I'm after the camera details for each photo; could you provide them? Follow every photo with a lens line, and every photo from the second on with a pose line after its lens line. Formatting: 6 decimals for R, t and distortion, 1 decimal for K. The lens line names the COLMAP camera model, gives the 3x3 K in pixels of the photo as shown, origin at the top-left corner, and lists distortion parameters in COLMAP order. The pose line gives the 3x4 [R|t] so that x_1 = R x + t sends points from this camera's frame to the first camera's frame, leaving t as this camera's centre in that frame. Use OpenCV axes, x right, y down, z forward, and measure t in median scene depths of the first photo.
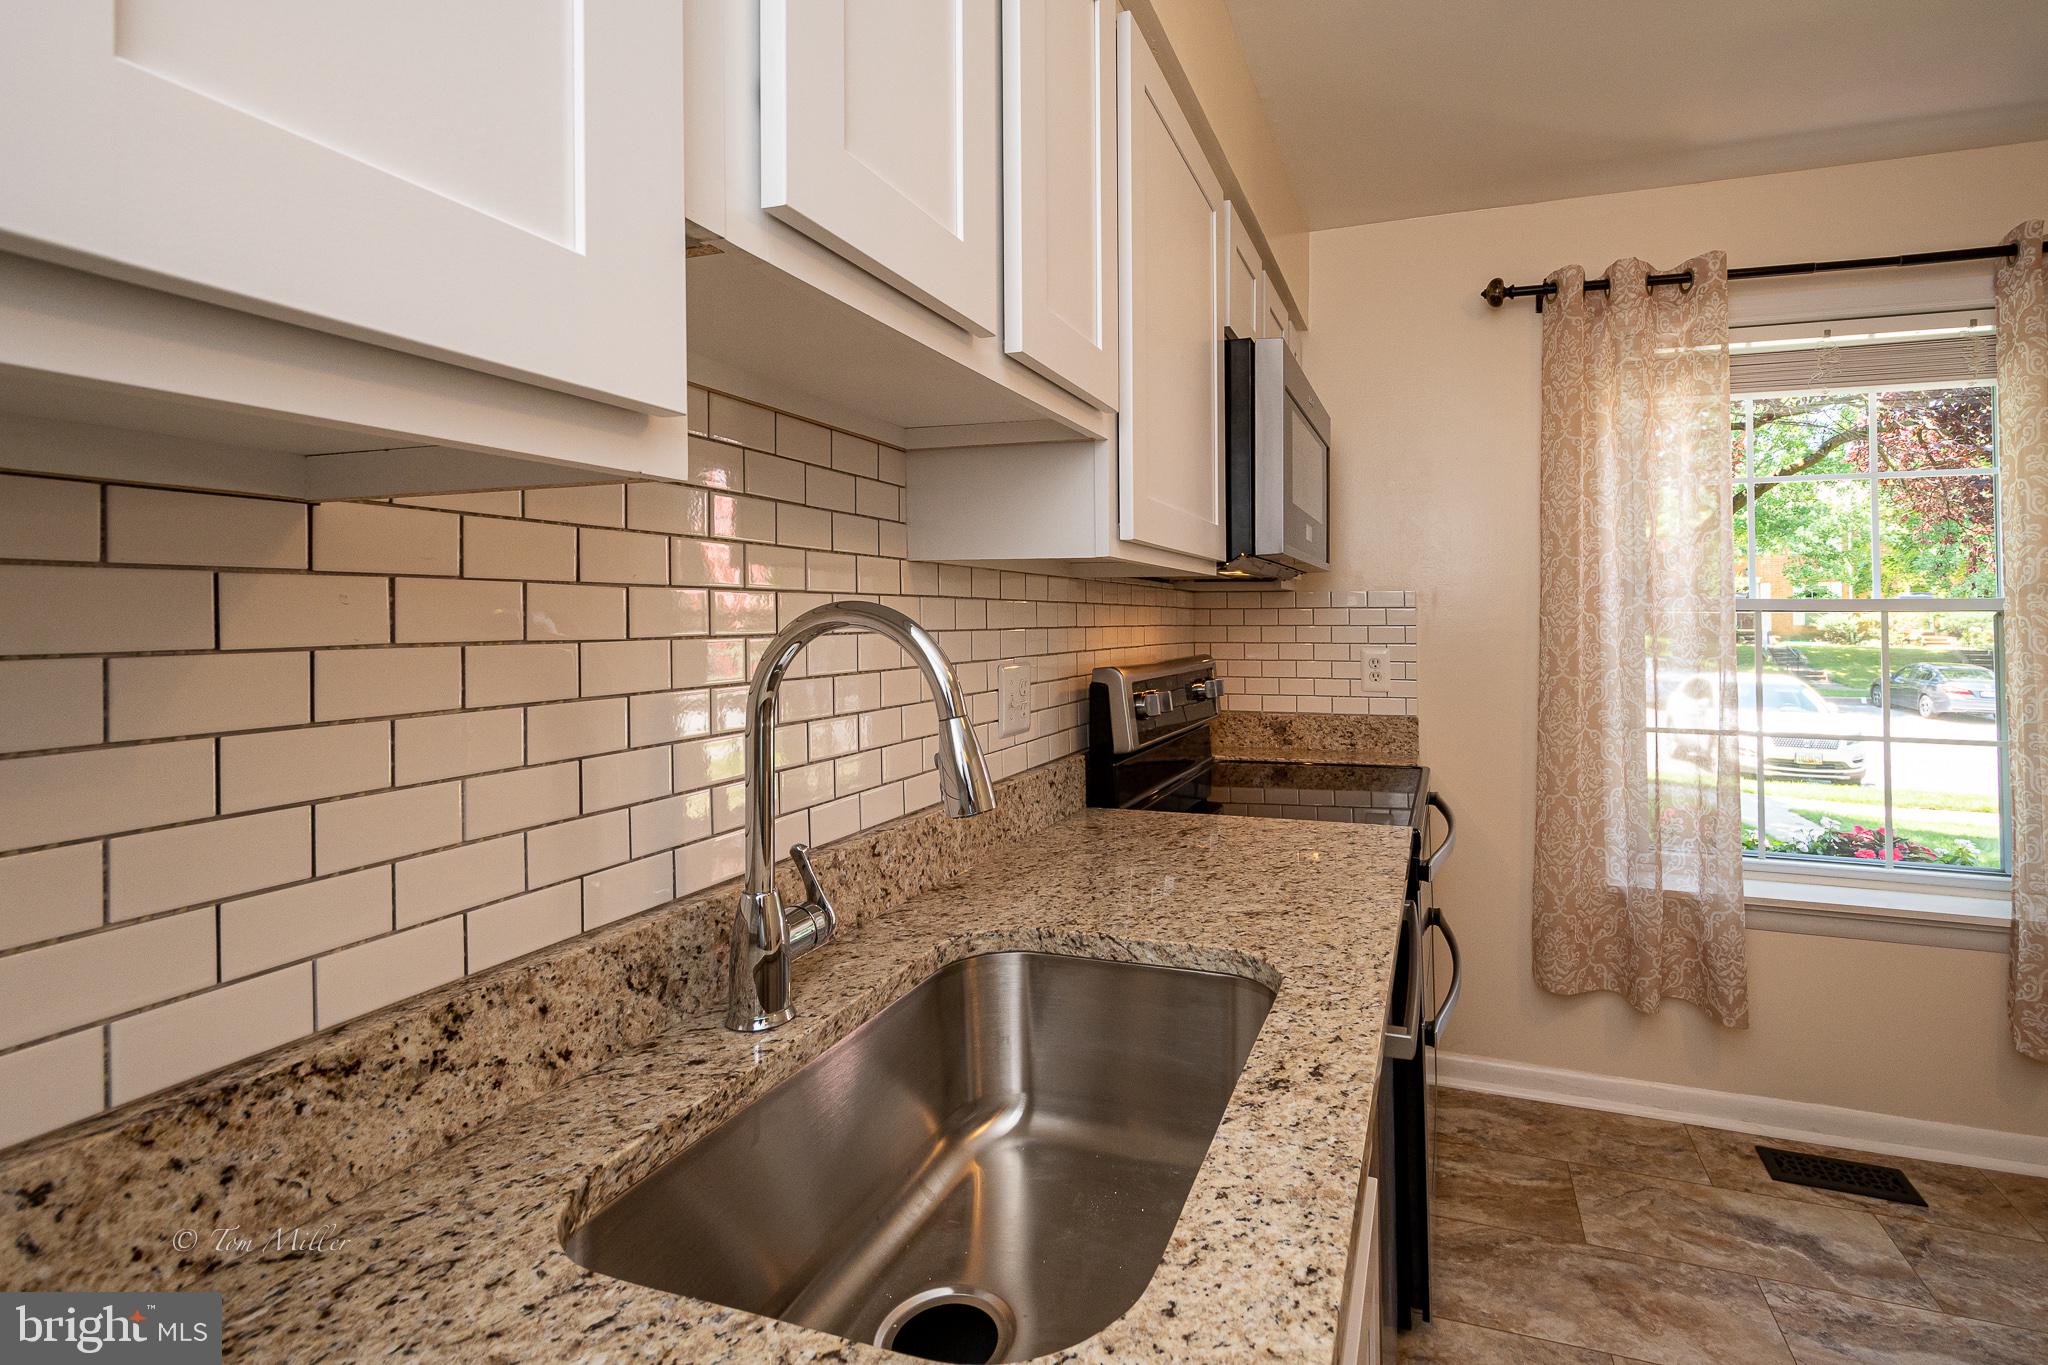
lens RADIAL K [[929.2, 0, 1018.1], [0, 929.2, 610.5], [0, 0, 1]] dist [0.000950, 0.000247]
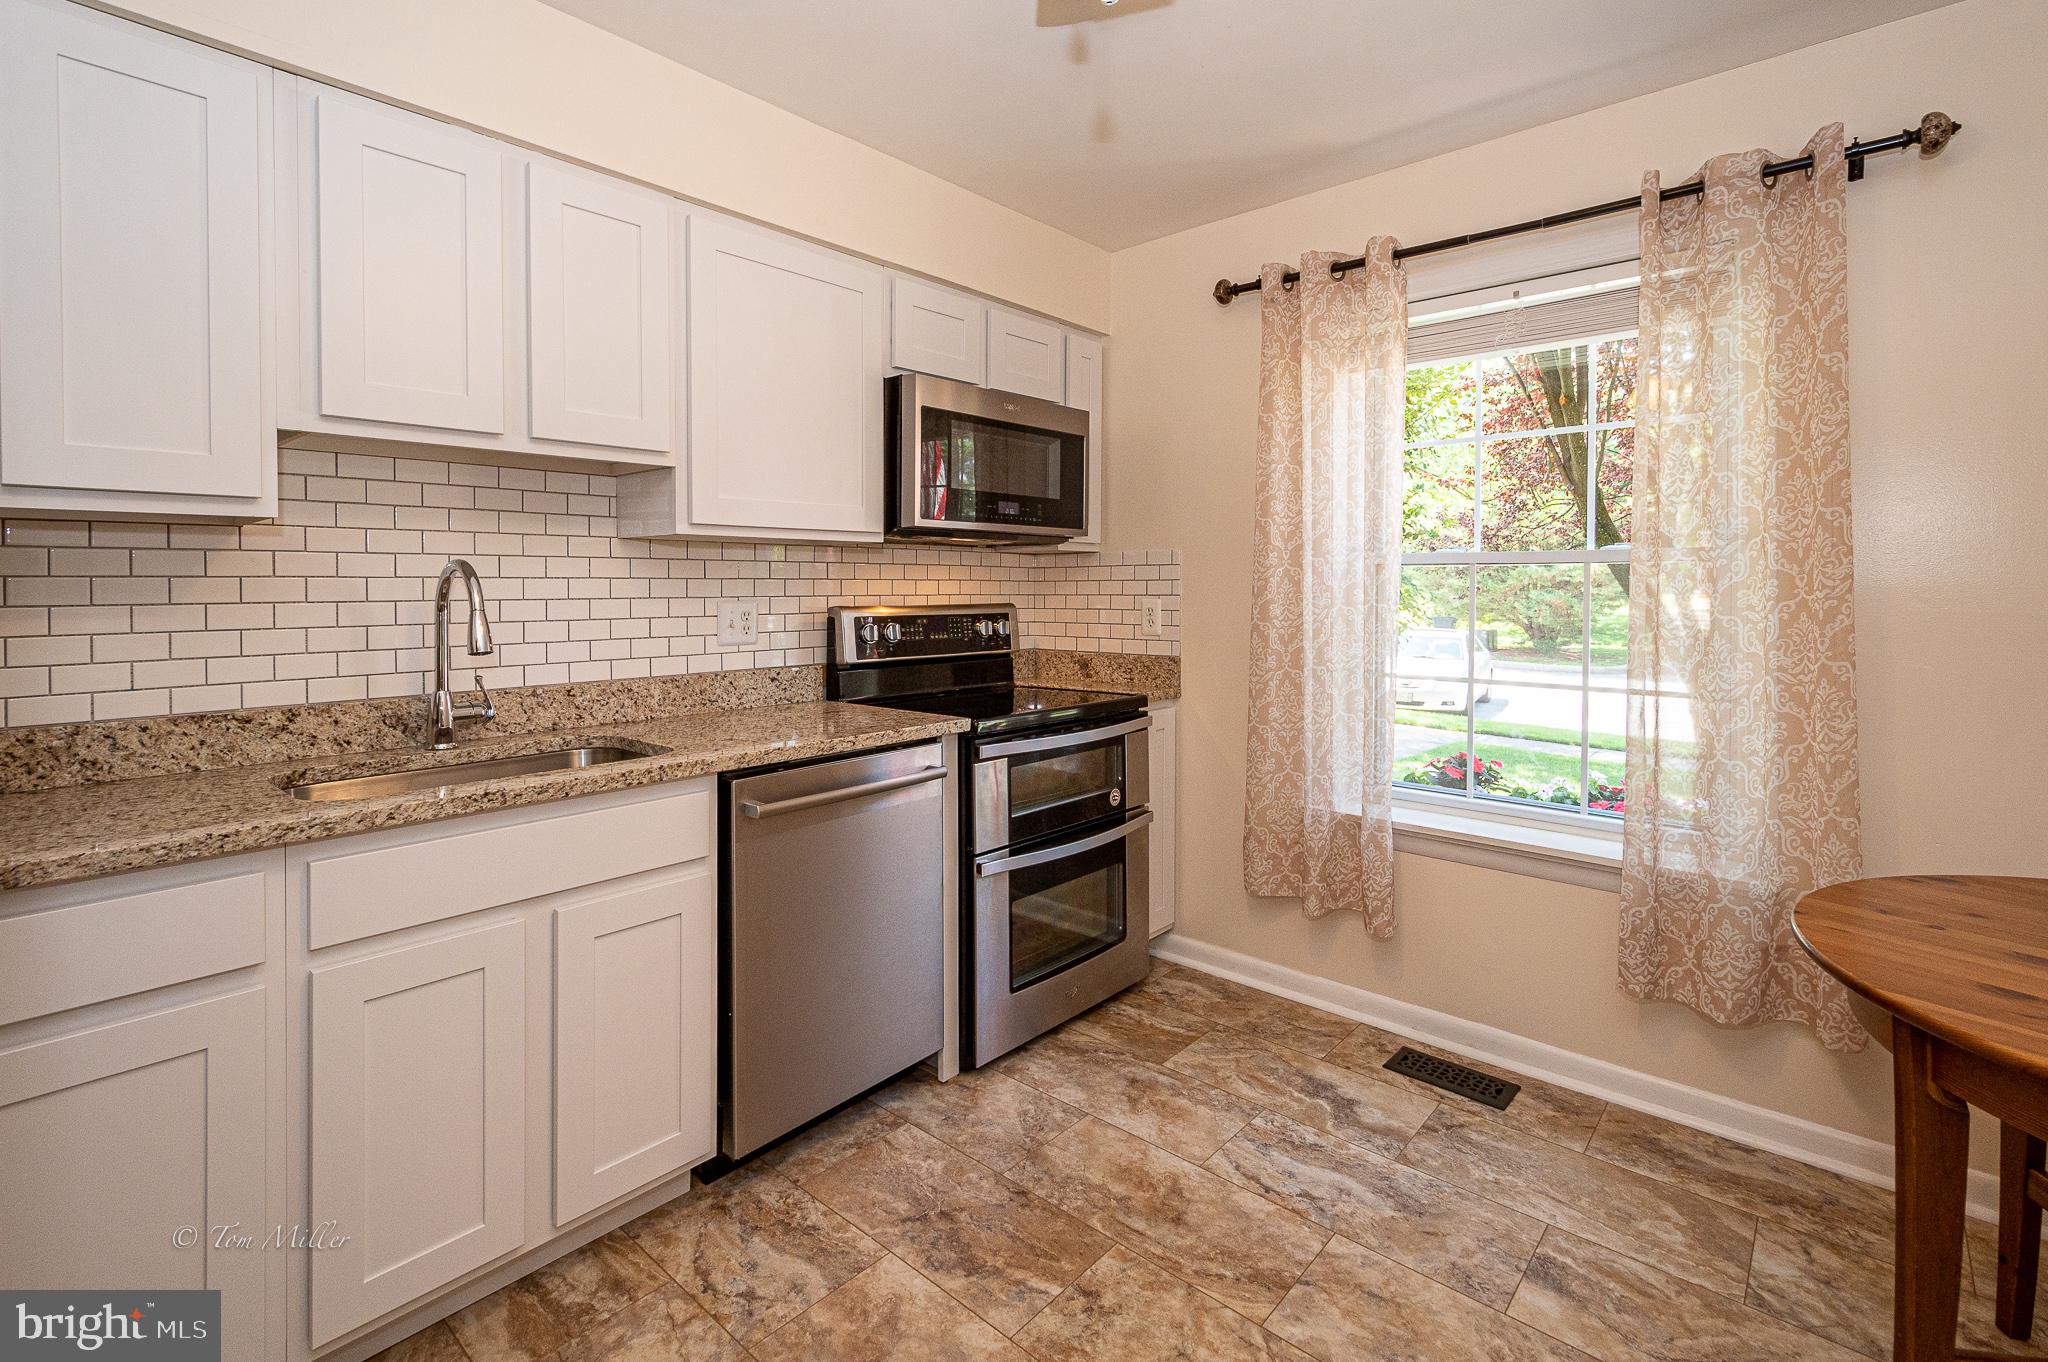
lens RADIAL K [[925.2, 0, 966.9], [0, 925.2, 600.7], [0, 0, 1]] dist [0.000697, 0.000035]
pose [[0.909007, 0.006046, -0.416738, 0.781520], [0.003077, 0.999770, 0.021218, 0.019348], [0.416770, -0.020570, 0.908779, -0.210783]]
